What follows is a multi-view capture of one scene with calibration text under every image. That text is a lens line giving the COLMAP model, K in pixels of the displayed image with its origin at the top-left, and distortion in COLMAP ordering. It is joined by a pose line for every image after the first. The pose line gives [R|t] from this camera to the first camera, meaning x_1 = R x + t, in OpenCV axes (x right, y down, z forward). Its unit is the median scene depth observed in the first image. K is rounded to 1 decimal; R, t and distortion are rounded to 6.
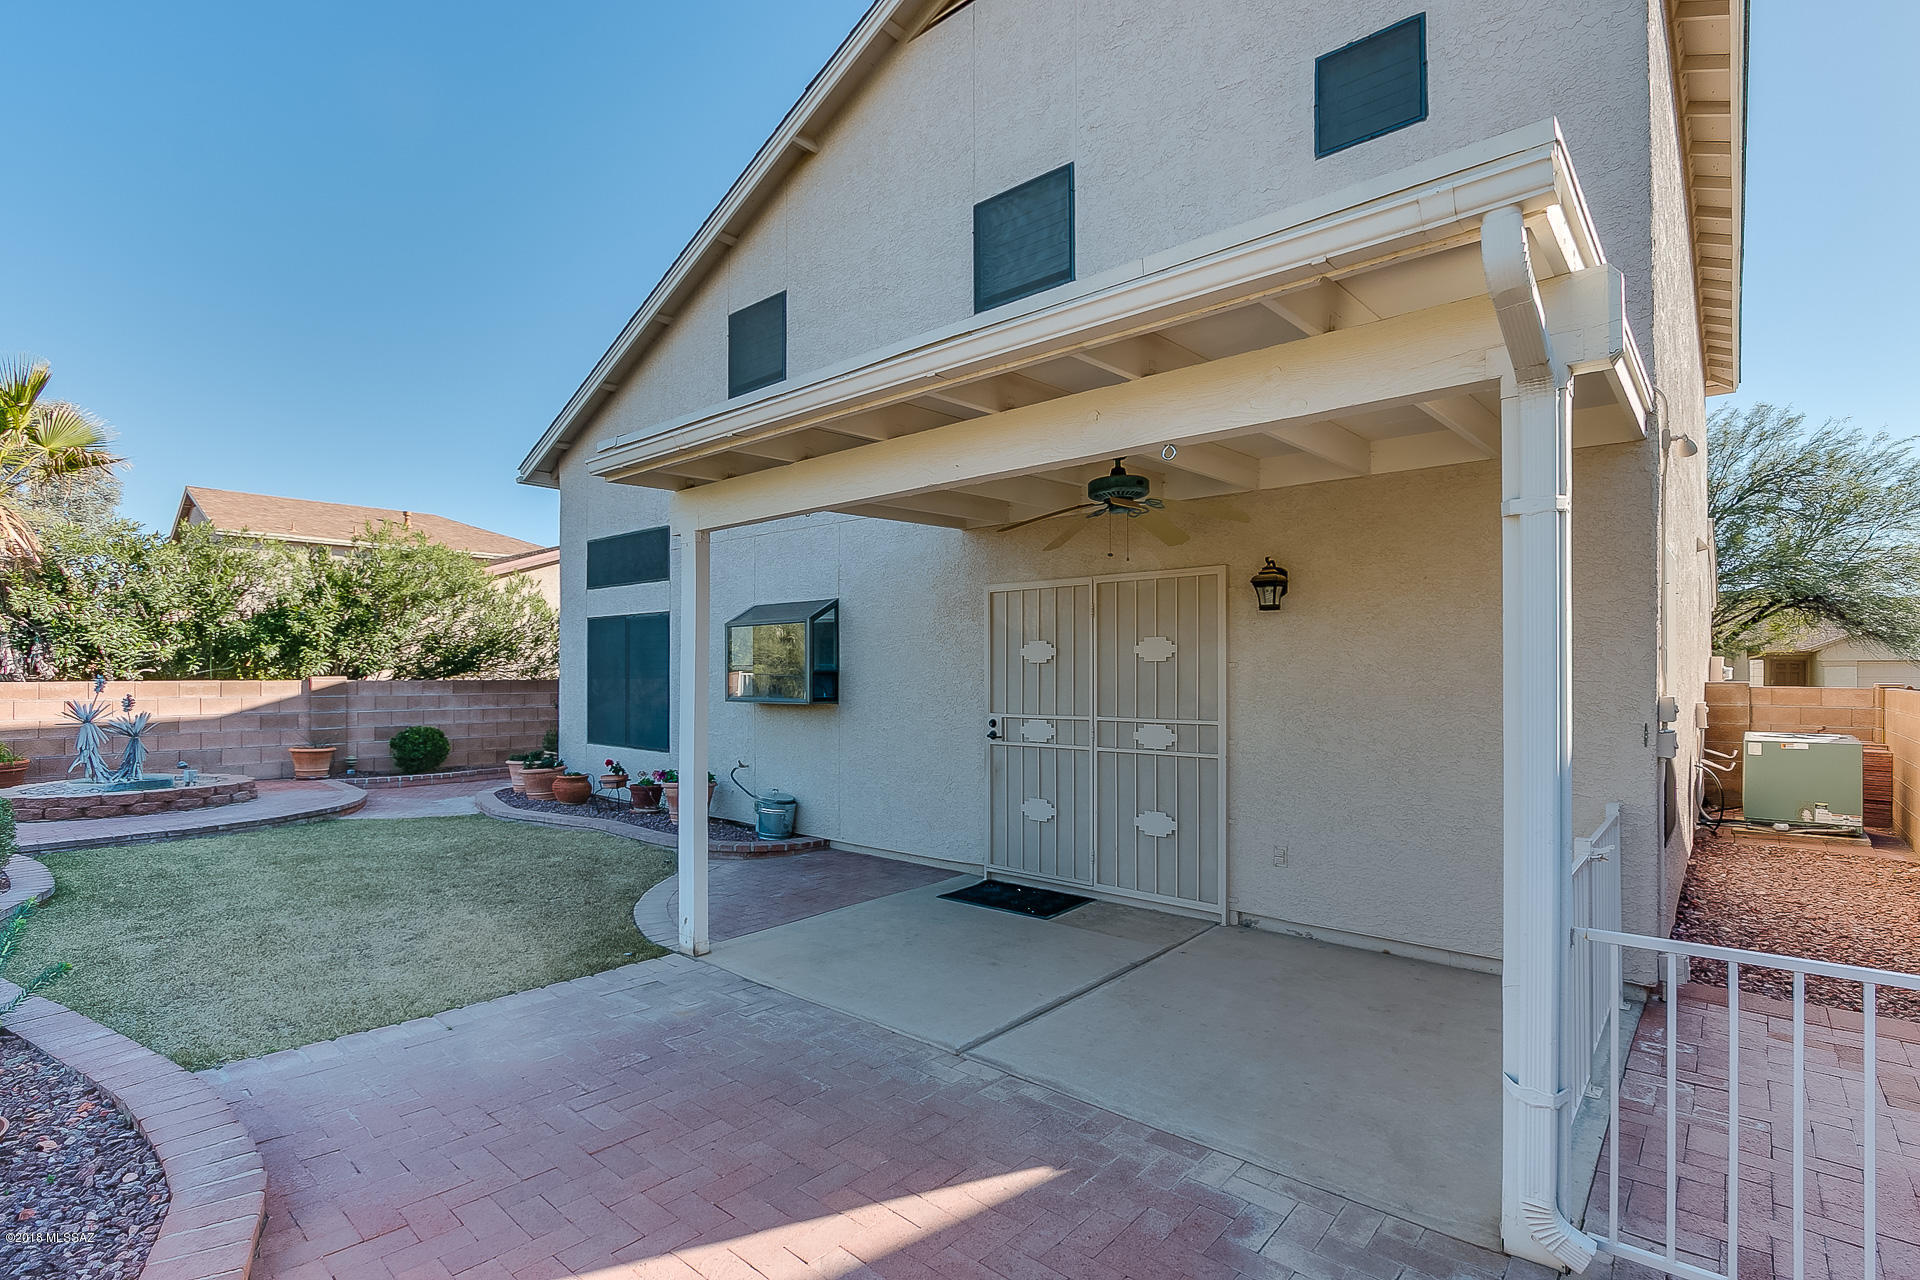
lens RADIAL K [[896.4, 0, 934.8], [0, 896.4, 670.3], [0, 0, 1]] dist [-0.016392, 0.000140]
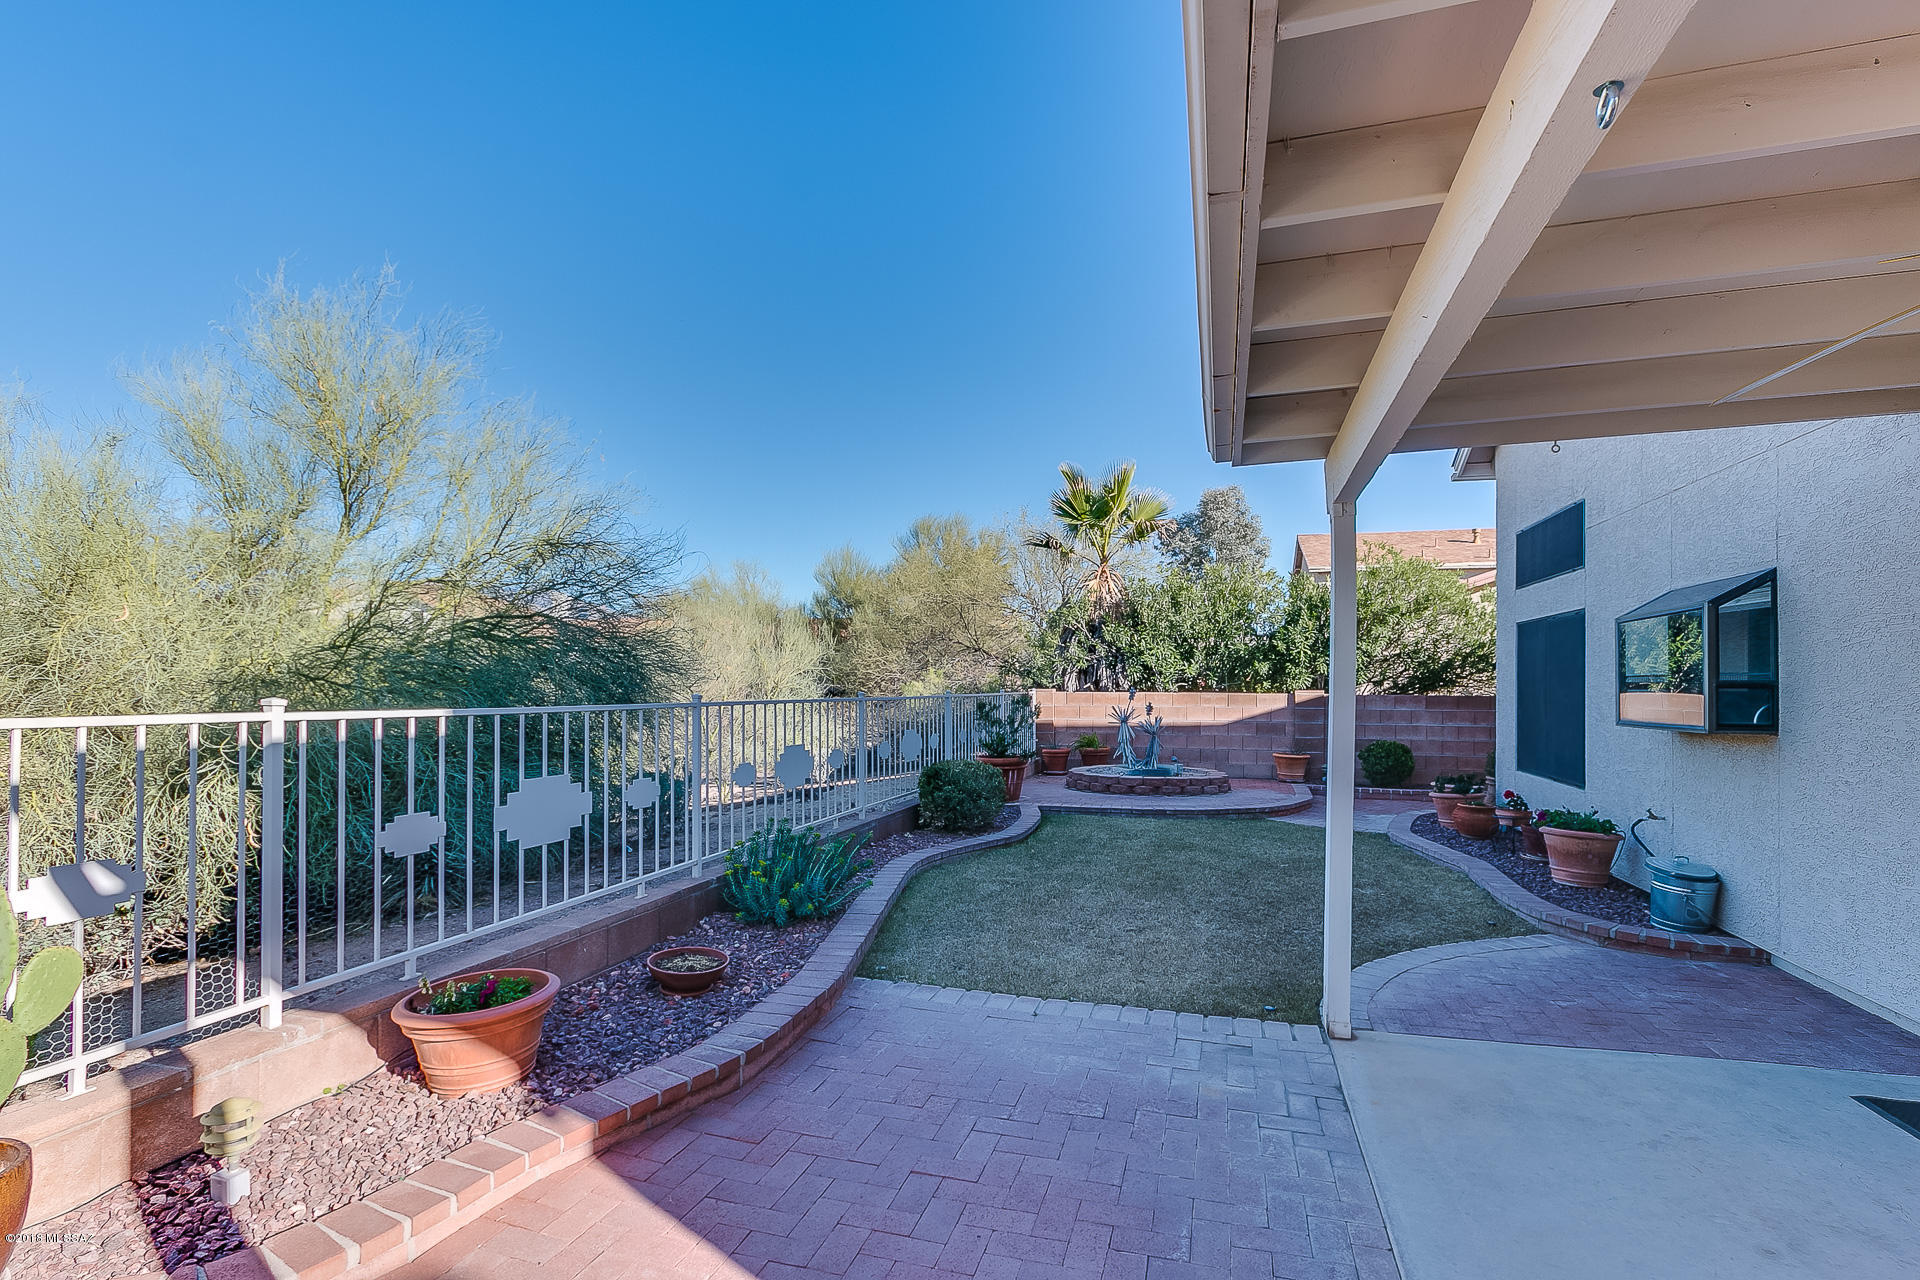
lens RADIAL K [[896.4, 0, 988.8], [0, 896.4, 675.5], [0, 0, 1]] dist [-0.016392, 0.000140]
pose [[0.455716, -0.007842, -0.890091, 0.149986], [-0.005670, 0.999915, -0.011712, 0.004640], [0.890107, 0.010384, 0.455633, 0.181681]]
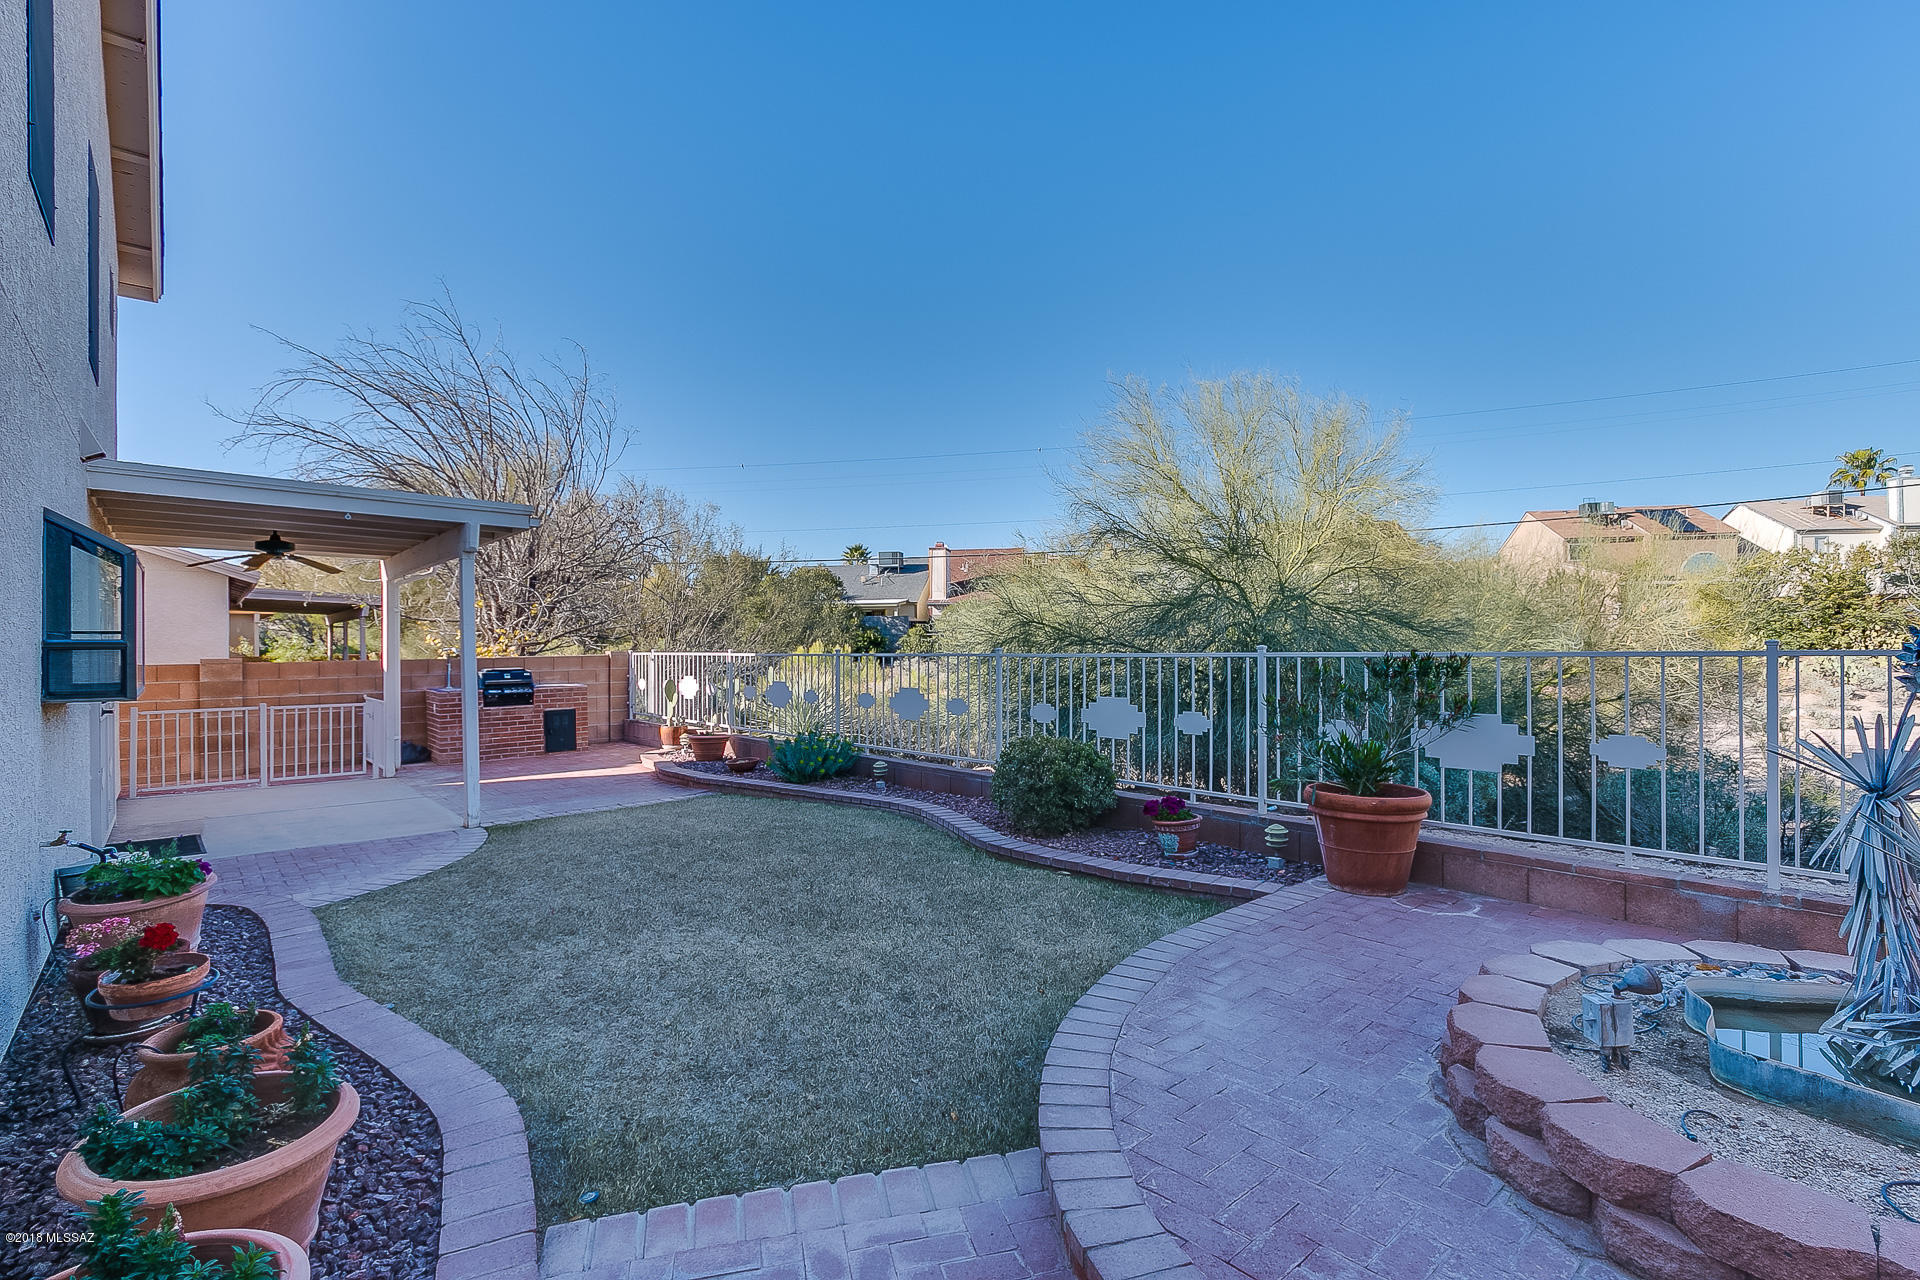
lens RADIAL K [[896.4, 0, 961.1], [0, 896.4, 644.5], [0, 0, 1]] dist [-0.016392, 0.000140]
pose [[-0.994374, 0.017900, 0.104400, -0.588436], [0.018128, 0.999835, 0.001232, 0.012780], [-0.104360, 0.003118, -0.994535, 1.325401]]
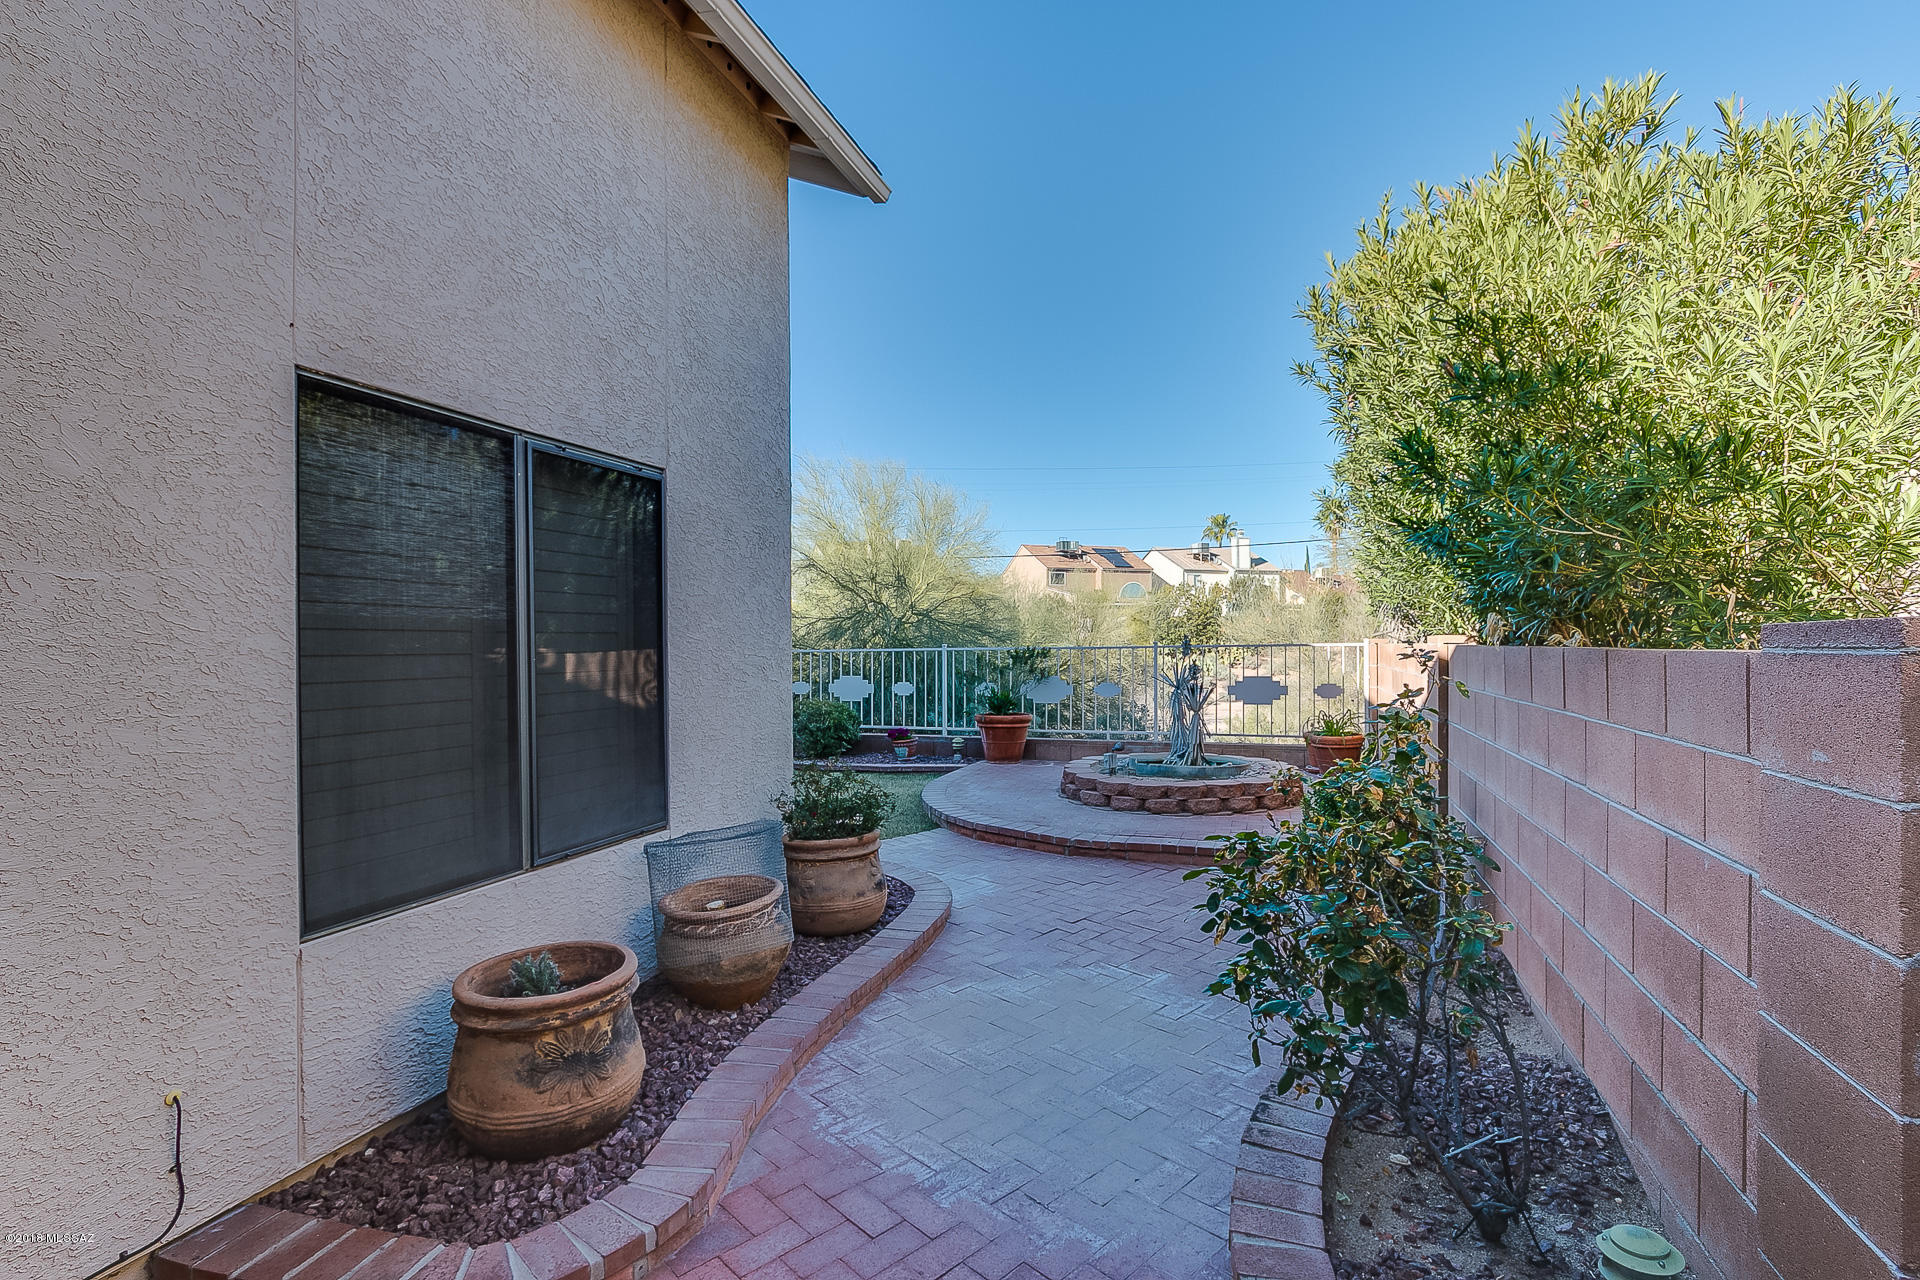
lens RADIAL K [[896.4, 0, 964.3], [0, 896.4, 645.1], [0, 0, 1]] dist [-0.016392, 0.000140]
pose [[-0.918124, 0.015394, -0.395994, -0.140608], [0.015060, 0.999879, 0.003954, 0.015461], [0.396007, -0.002334, -0.918245, 1.986840]]
